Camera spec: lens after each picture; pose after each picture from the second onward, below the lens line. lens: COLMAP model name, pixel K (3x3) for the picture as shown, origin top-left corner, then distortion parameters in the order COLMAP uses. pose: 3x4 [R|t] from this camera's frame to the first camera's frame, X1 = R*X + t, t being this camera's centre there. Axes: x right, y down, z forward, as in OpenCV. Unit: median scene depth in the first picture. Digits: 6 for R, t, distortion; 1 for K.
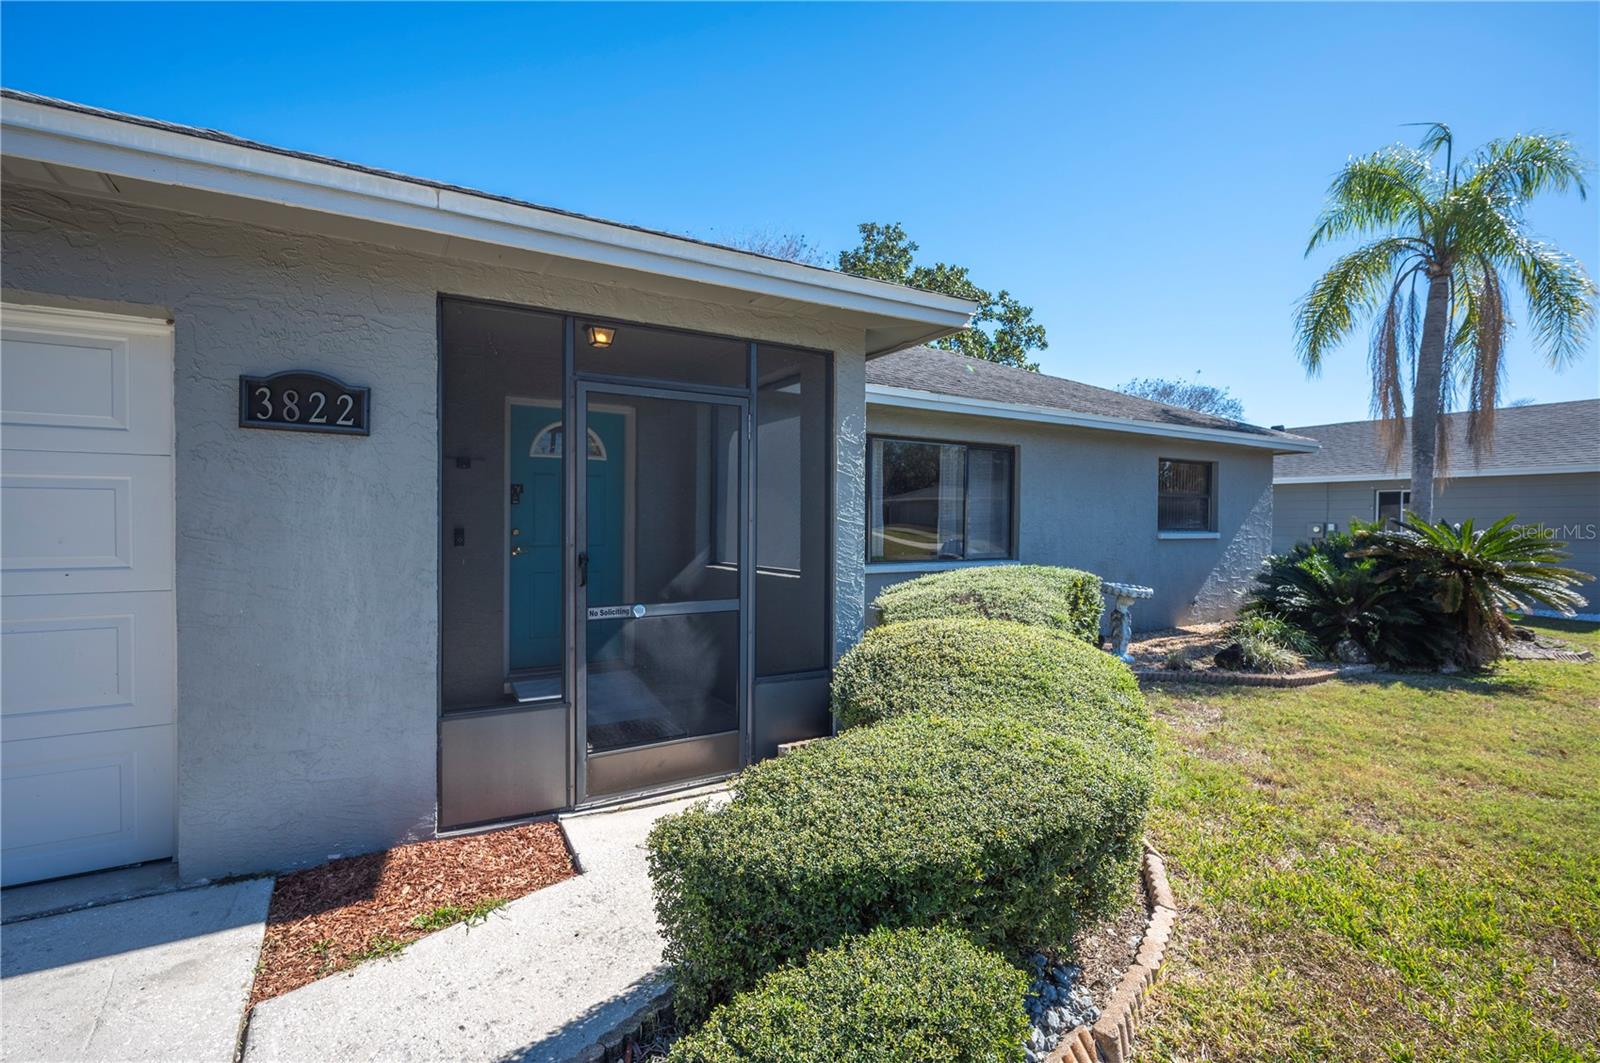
lens RADIAL K [[731.8, 0, 800.0], [0, 731.8, 531.5], [0, 0, 1]] dist [-0.000999, -0.000176]
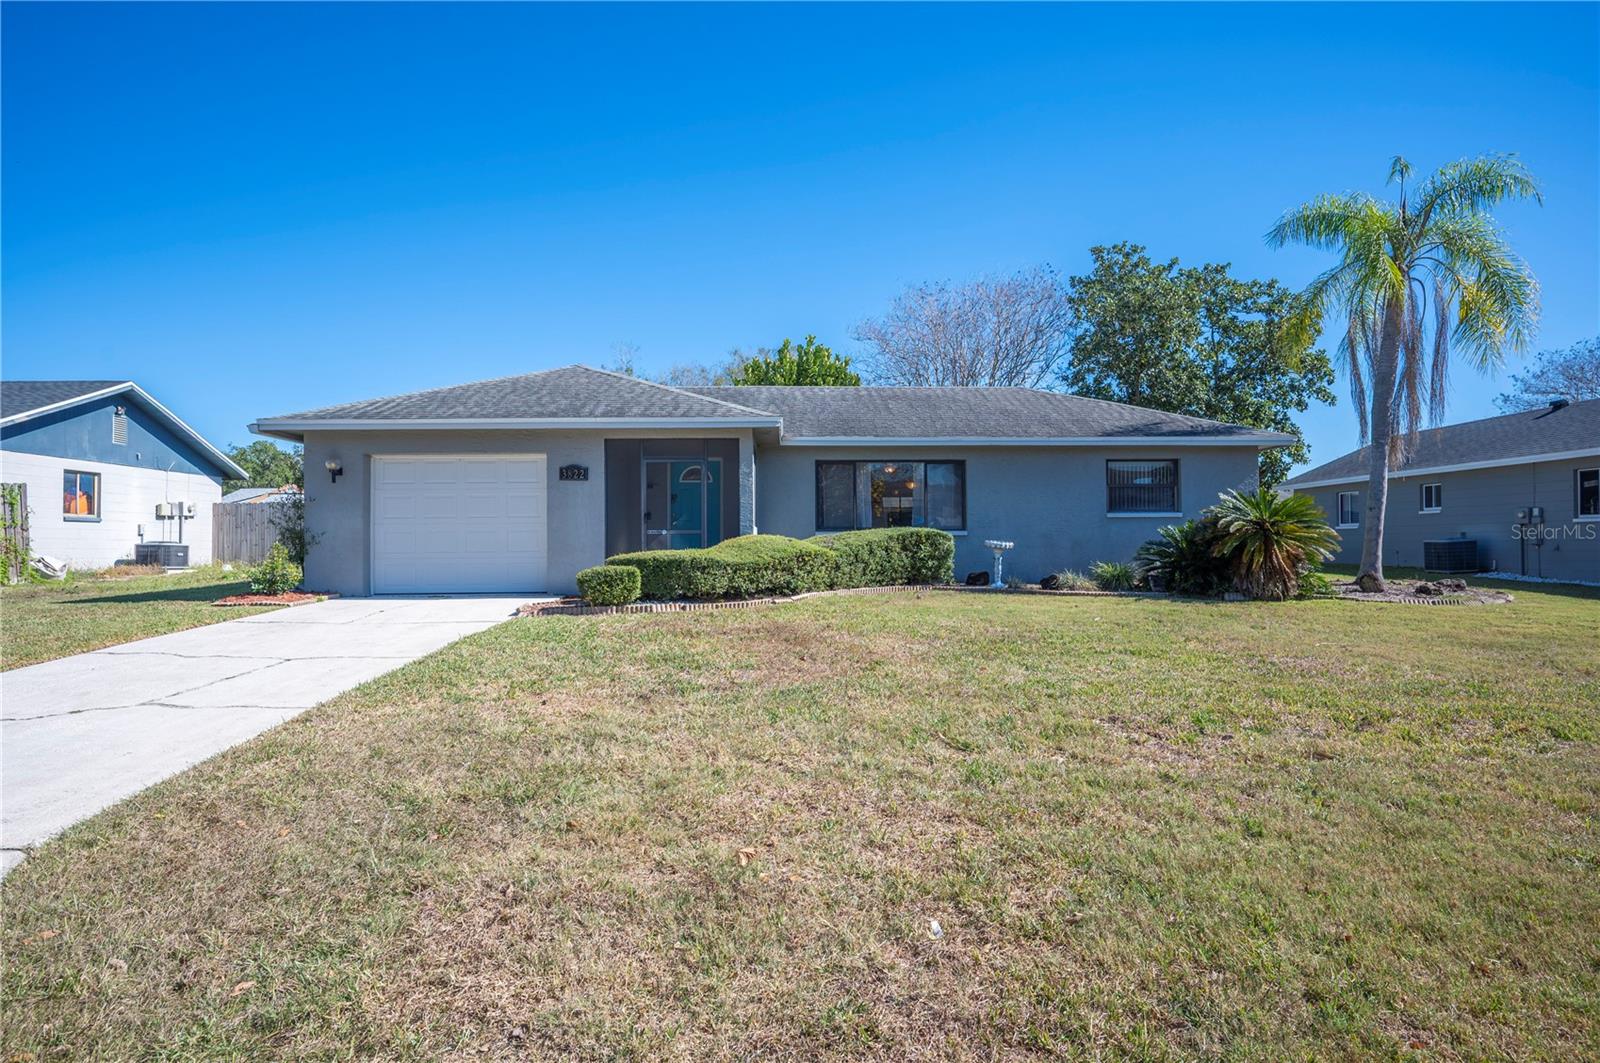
lens RADIAL K [[832.7, 0, 800.0], [0, 832.7, 531.5], [0, 0, 1]] dist [-0.000699, 0.000356]
pose [[0.870431, -0.019088, -0.491920, 0.757490], [0.004958, 0.999537, -0.030013, 0.081273], [0.492265, 0.023685, 0.870123, -0.668187]]
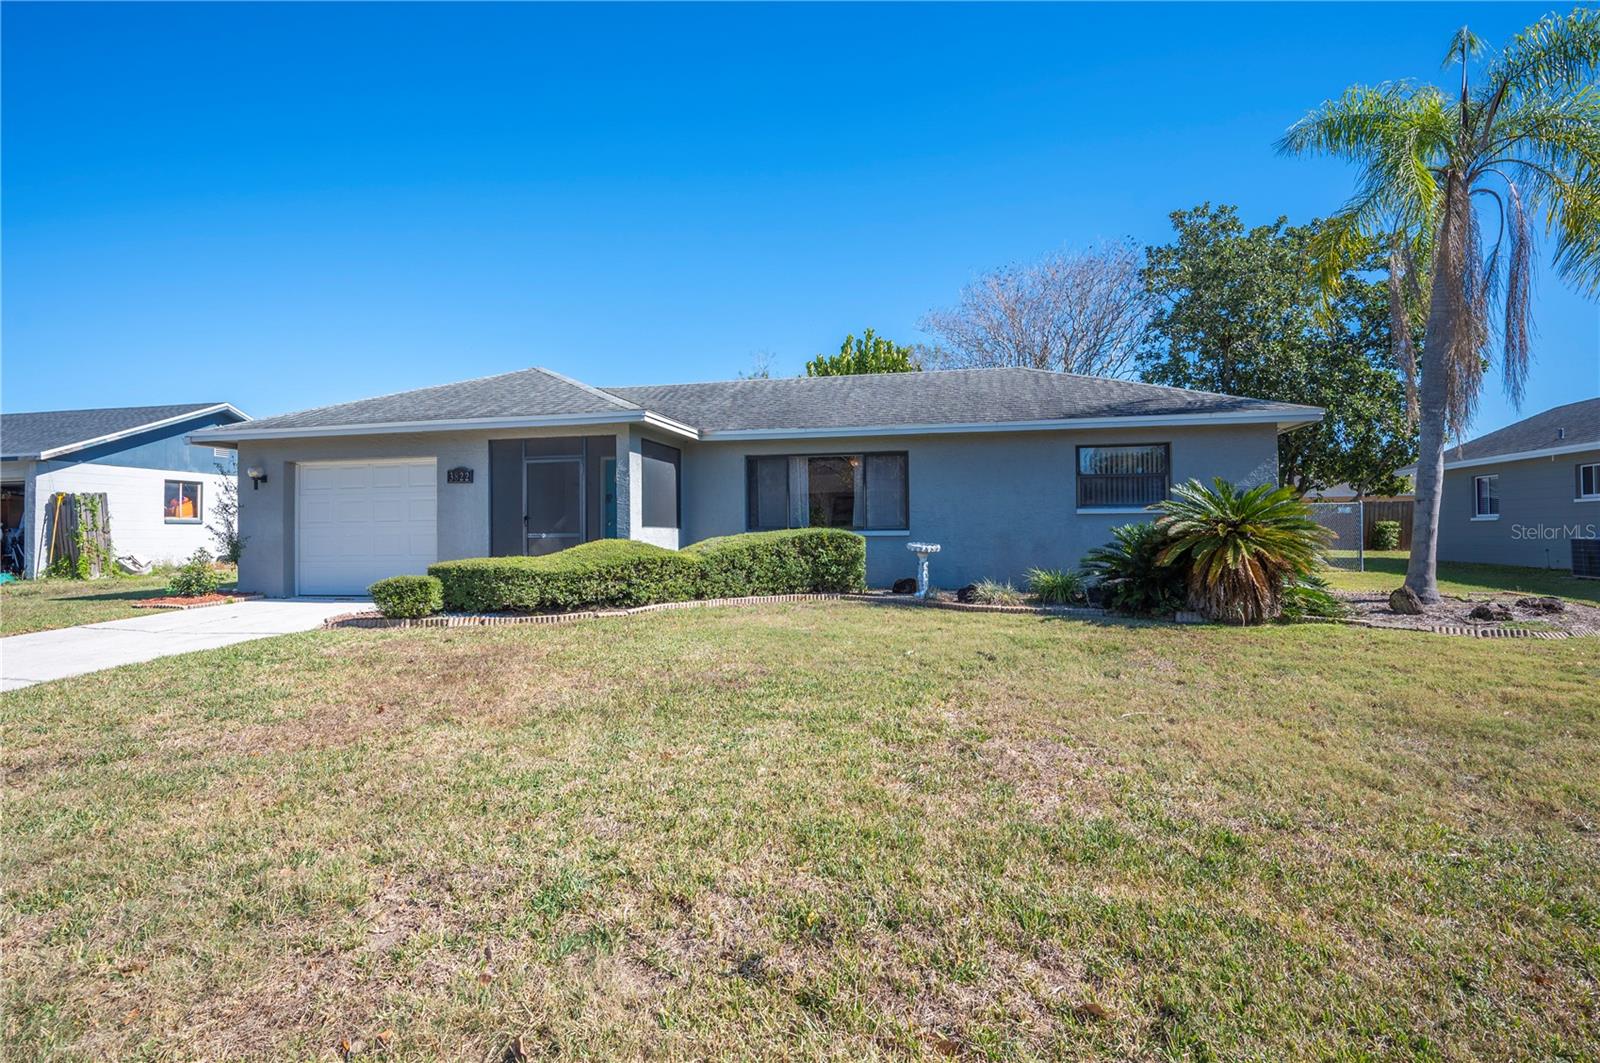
lens RADIAL K [[759.3, 0, 796.5], [0, 759.3, 520.7], [0, 0, 1]] dist [-0.000494, -0.000455]
pose [[0.734304, -0.024098, -0.678393, 0.984758], [0.004637, 0.999524, -0.030486, 0.055779], [0.678805, 0.019240, 0.734066, -0.208544]]
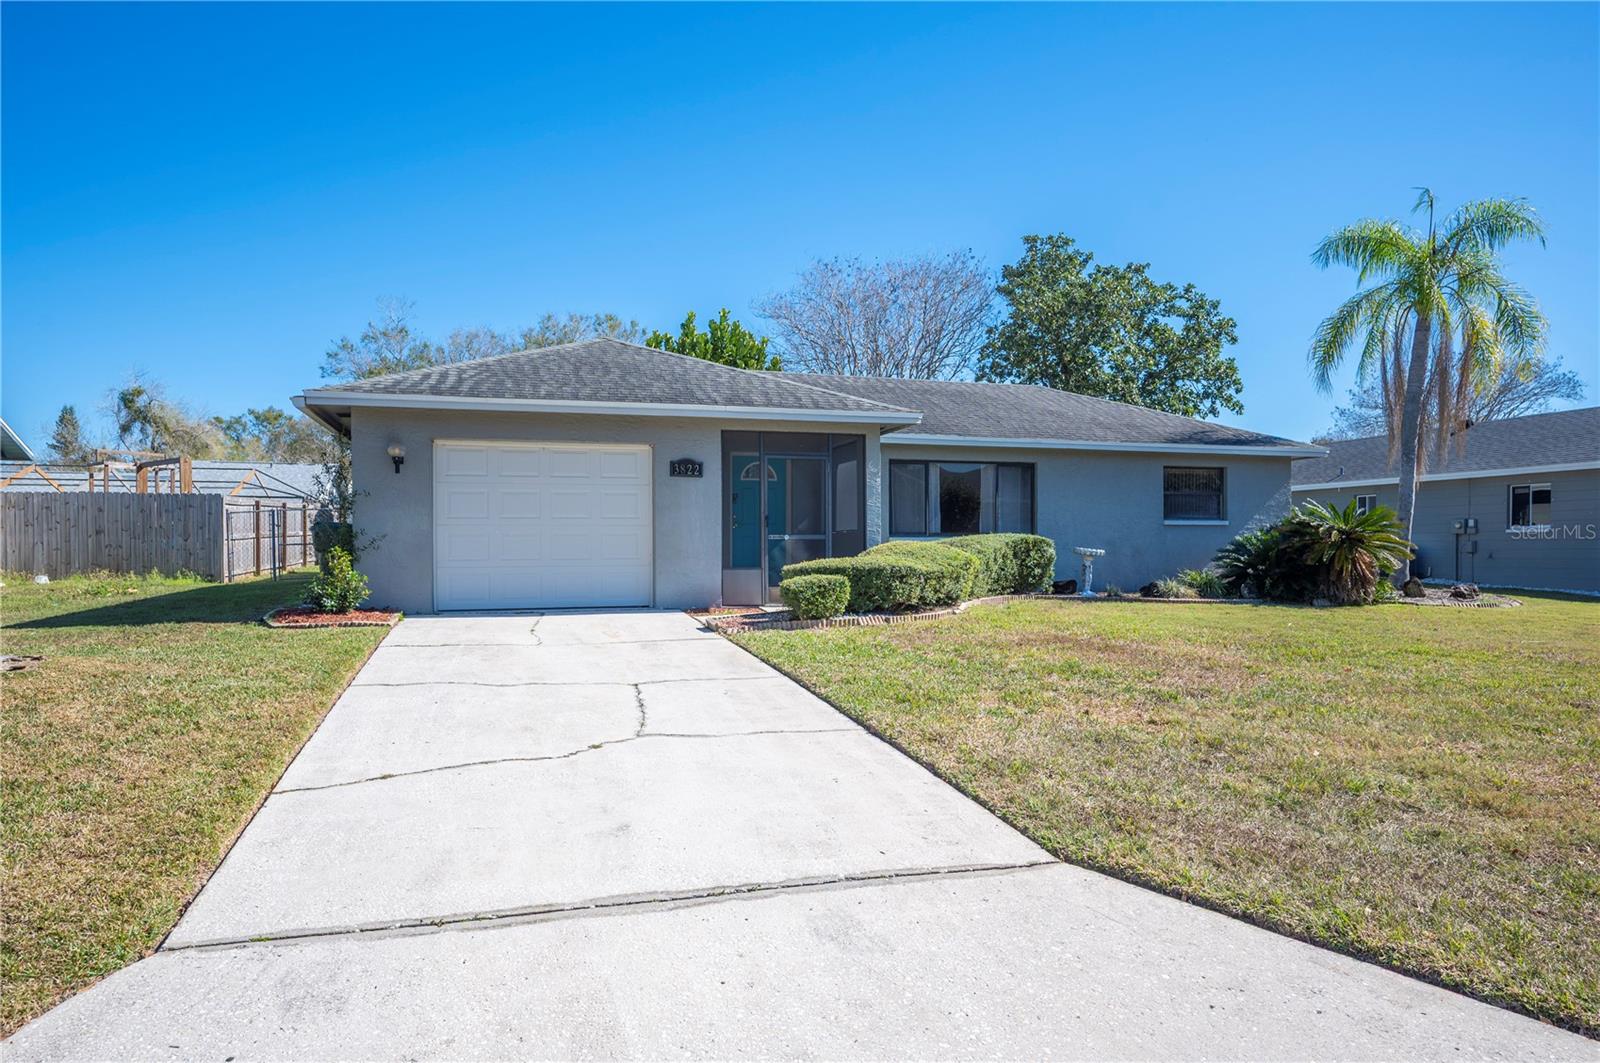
lens RADIAL K [[975.5, 0, 795.9], [0, 975.5, 554.5], [0, 0, 1]] dist [0.003310, 0.000643]
pose [[0.968465, -0.007933, -0.249022, 0.273794], [0.005917, 0.999943, -0.008844, 0.078317], [0.249078, 0.007091, 0.968457, -0.957556]]
